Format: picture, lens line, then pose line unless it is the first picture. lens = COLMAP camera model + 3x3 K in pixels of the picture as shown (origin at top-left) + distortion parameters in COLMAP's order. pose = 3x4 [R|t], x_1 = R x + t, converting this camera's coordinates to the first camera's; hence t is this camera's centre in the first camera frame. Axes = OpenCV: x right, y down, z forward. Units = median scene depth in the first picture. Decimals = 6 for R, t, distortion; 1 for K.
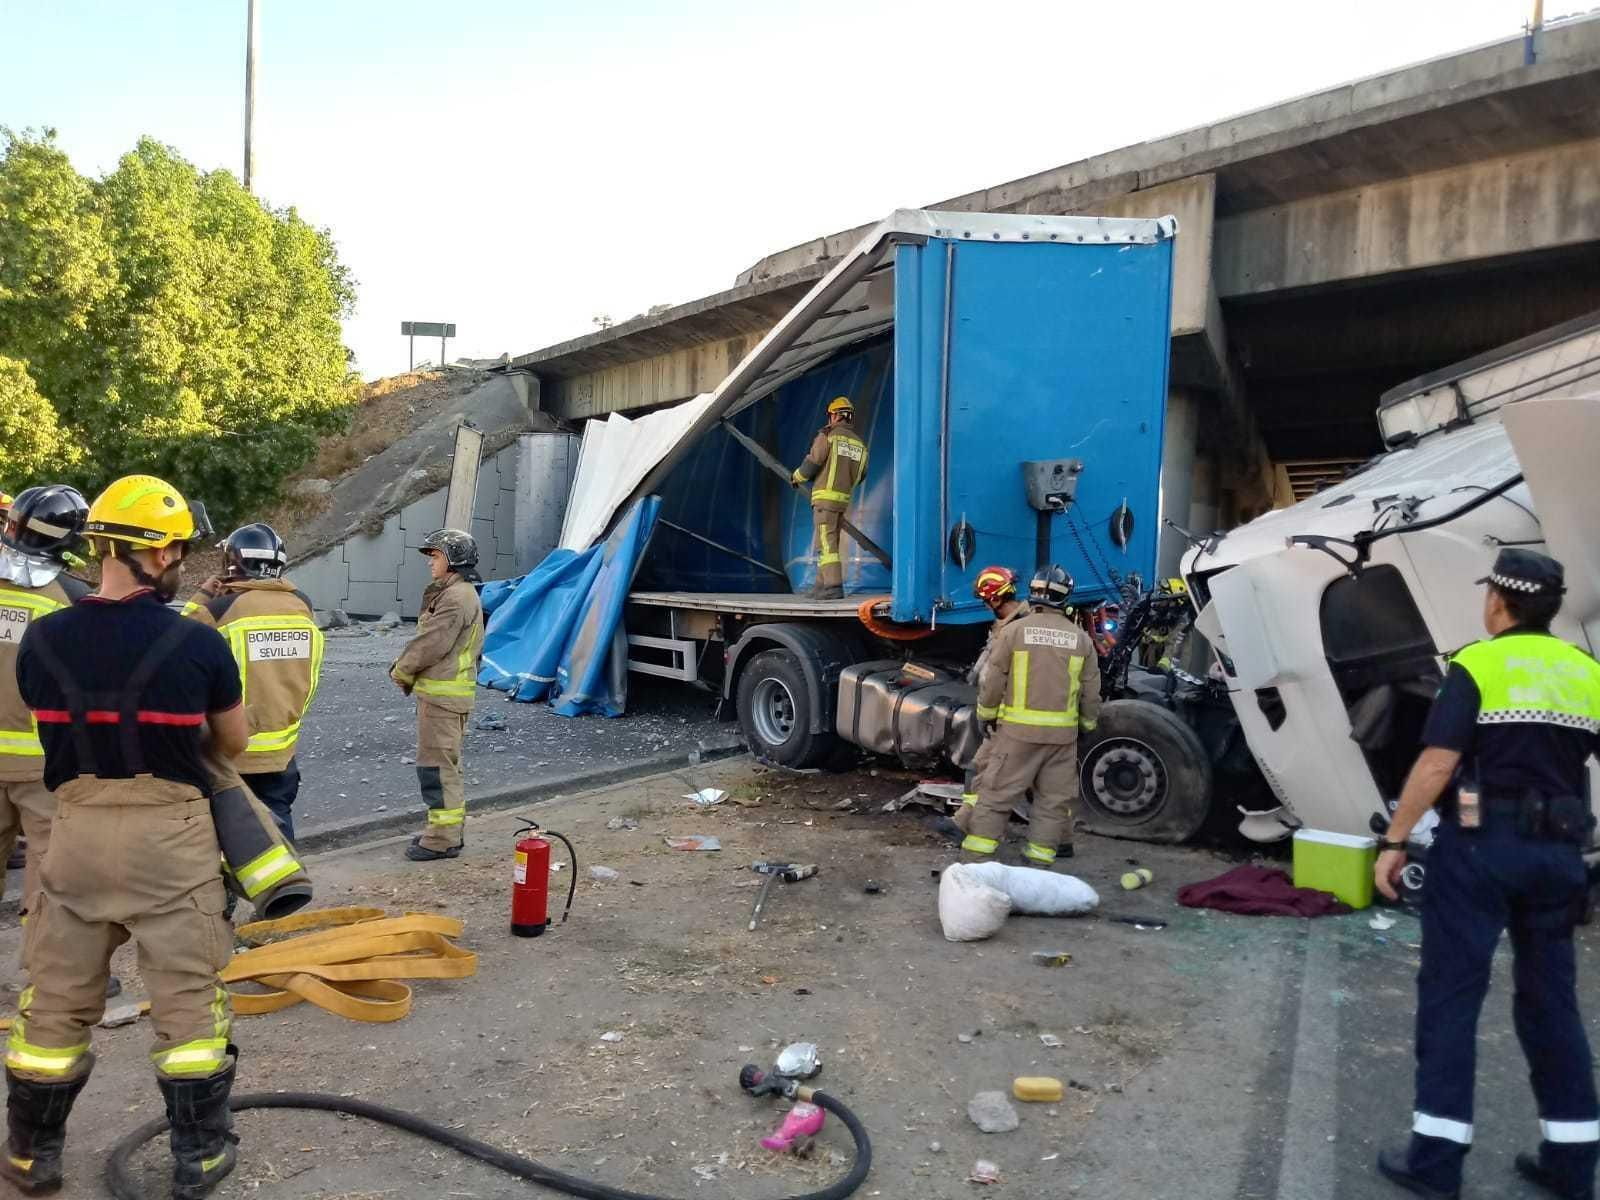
lens RADIAL K [[1374.3, 0, 794.5], [0, 1374.3, 599.7], [0, 0, 1]] dist [0.068351, -0.087489]
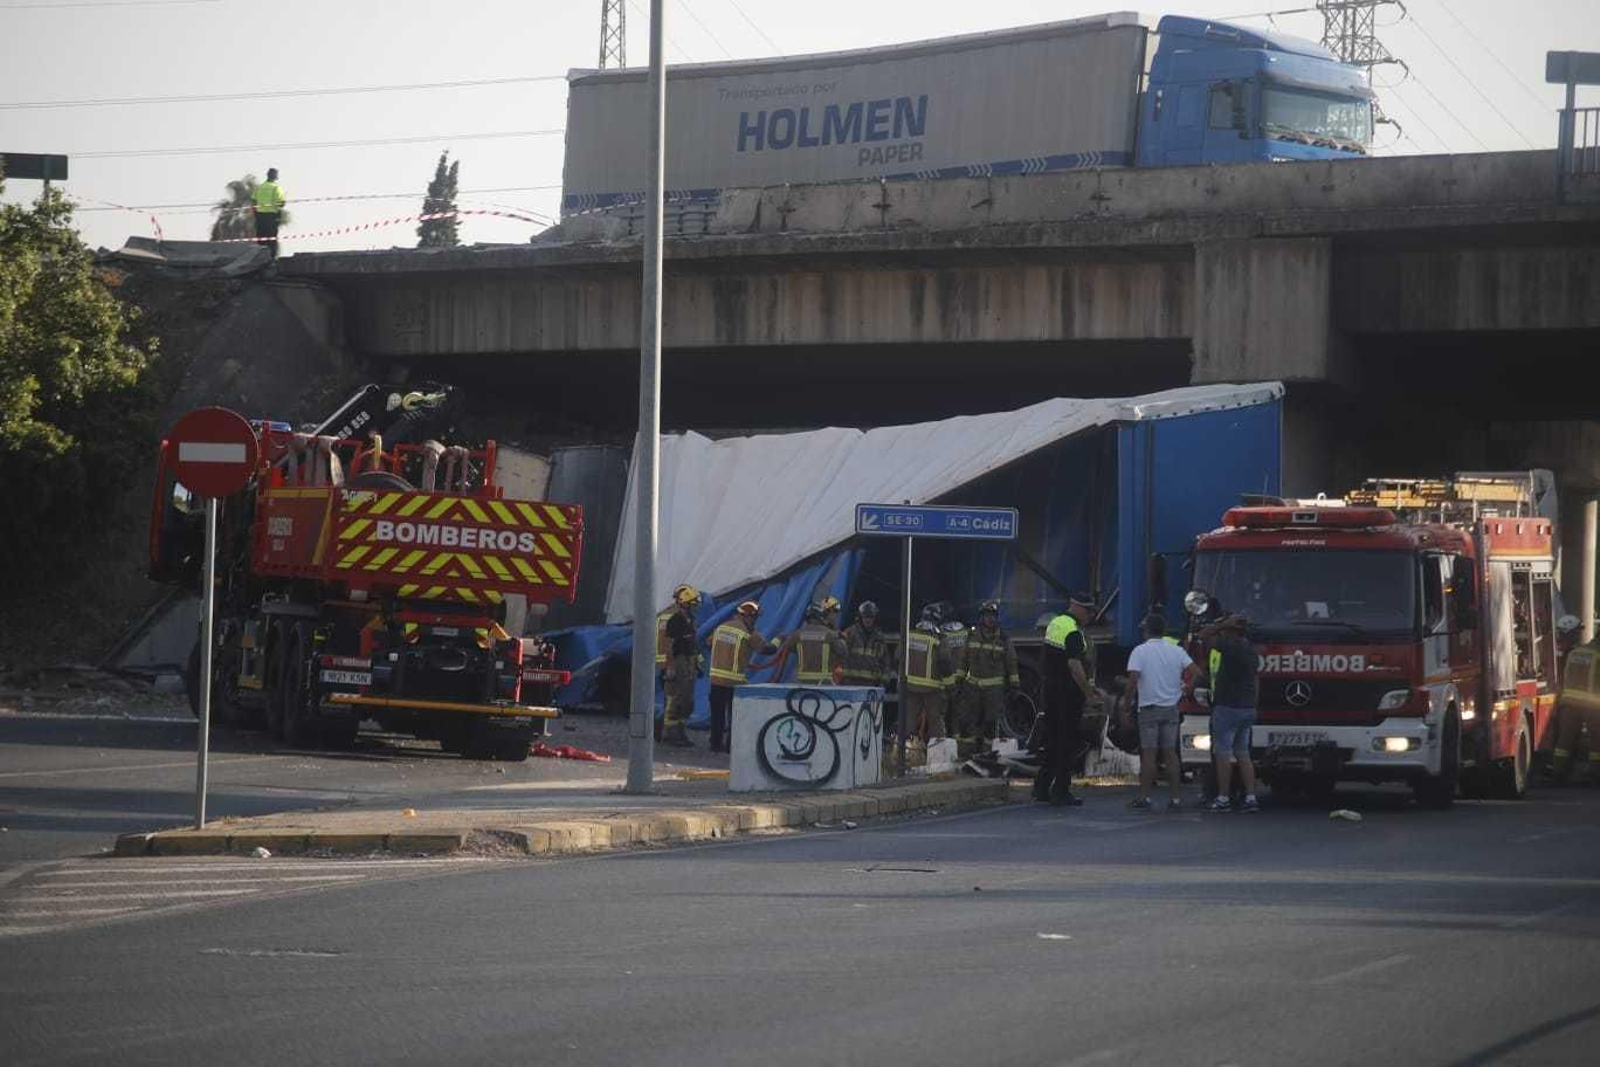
lens RADIAL K [[7141.6, 0, 833.5], [0, 7141.6, 447.1], [0, 0, 1]] dist [1.978747, 0.000000]
pose [[0.985704, -0.026399, 0.166403, -1.090778], [0.030912, 0.999220, -0.024589, -0.013181], [-0.165624, 0.029381, 0.985751, -4.787081]]
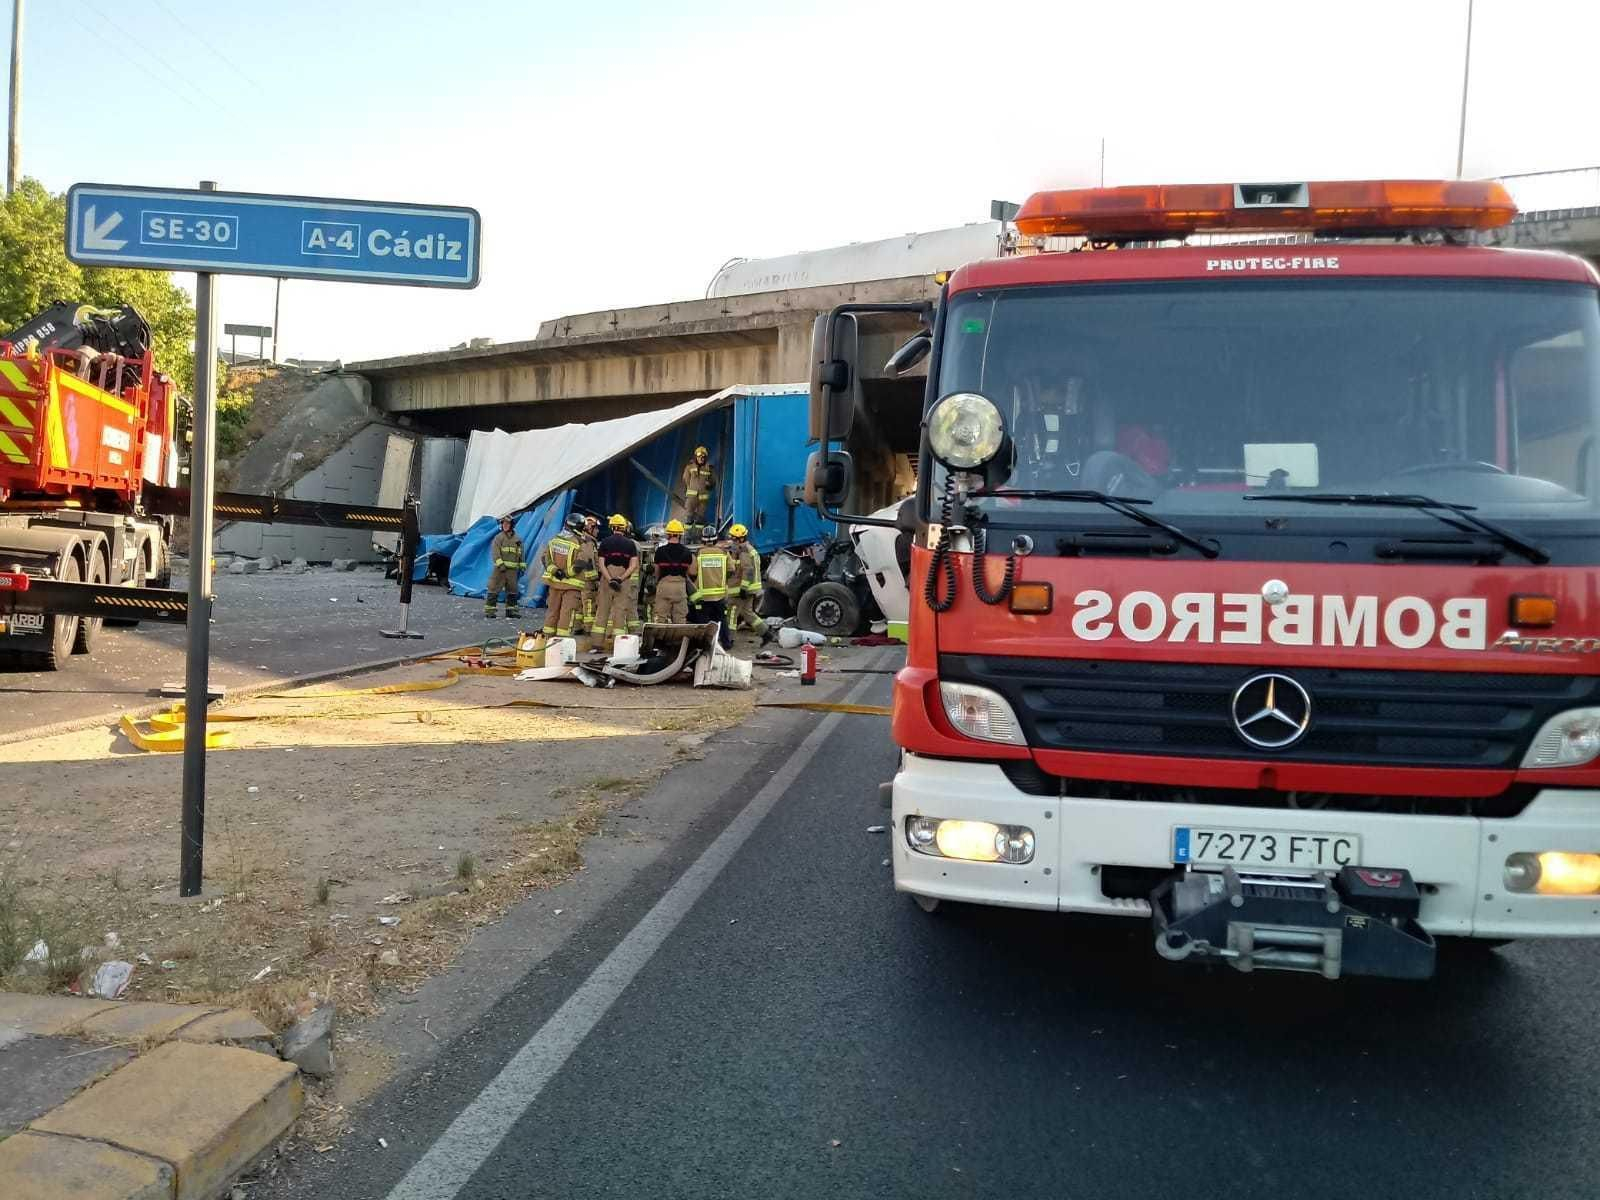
lens RADIAL K [[1374.3, 0, 812.5], [0, 1374.3, 605.4], [0, 0, 1]] dist [0.068351, -0.087489]
pose [[0.965292, -0.021601, 0.260279, -0.270291], [0.010544, 0.998984, 0.043805, 0.002823], [-0.260961, -0.039540, 0.964539, -0.867170]]
